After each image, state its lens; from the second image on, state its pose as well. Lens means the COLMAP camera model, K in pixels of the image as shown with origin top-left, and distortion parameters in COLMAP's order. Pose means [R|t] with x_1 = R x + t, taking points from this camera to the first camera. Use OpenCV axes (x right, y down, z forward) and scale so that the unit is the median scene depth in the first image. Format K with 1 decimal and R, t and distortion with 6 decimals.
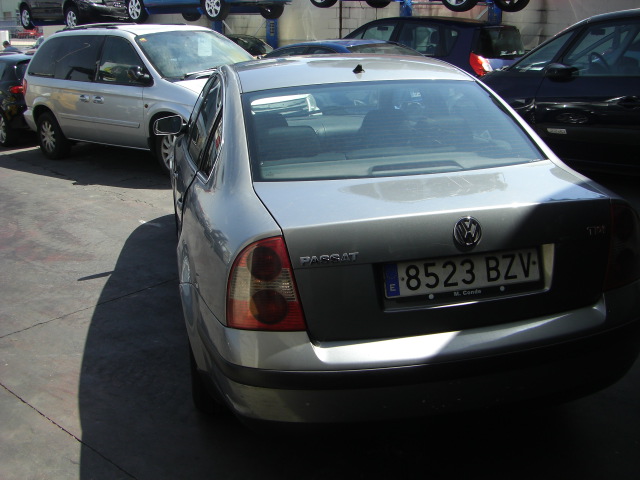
lens RADIAL K [[737.5, 0, 320.0], [0, 737.5, 240.0], [0, 0, 1]] dist [-0.195339, 0.157664]
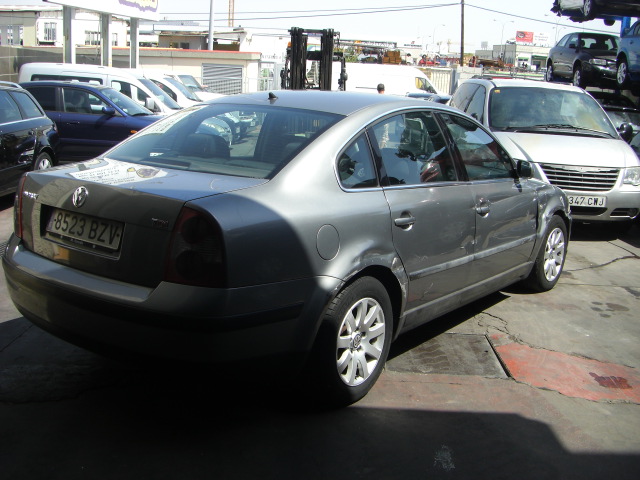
lens RADIAL K [[737.5, 0, 320.0], [0, 737.5, 240.0], [0, 0, 1]] dist [-0.195339, 0.157664]
pose [[0.646646, 0.222150, -0.729725, 1.453703], [-0.284586, 0.957840, 0.039409, -0.111007], [0.707714, 0.182185, 0.682605, 0.396170]]
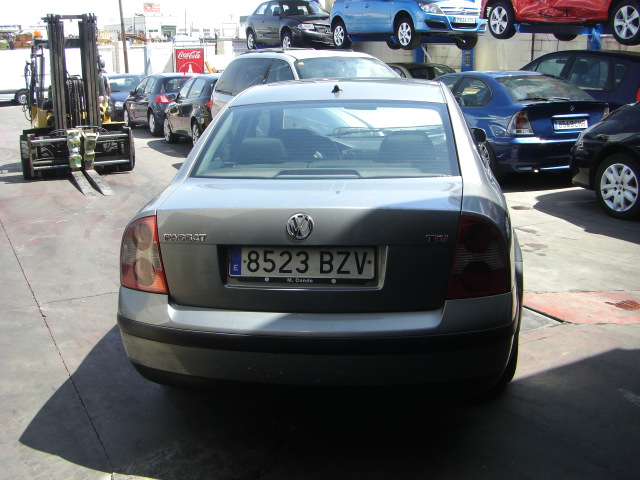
lens RADIAL K [[737.5, 0, 320.0], [0, 737.5, 240.0], [0, 0, 1]] dist [-0.195339, 0.157664]
pose [[0.939215, 0.093722, -0.330289, 0.594131], [-0.106734, 0.994056, -0.021439, 0.030406], [0.326316, 0.055389, 0.943636, -0.070951]]
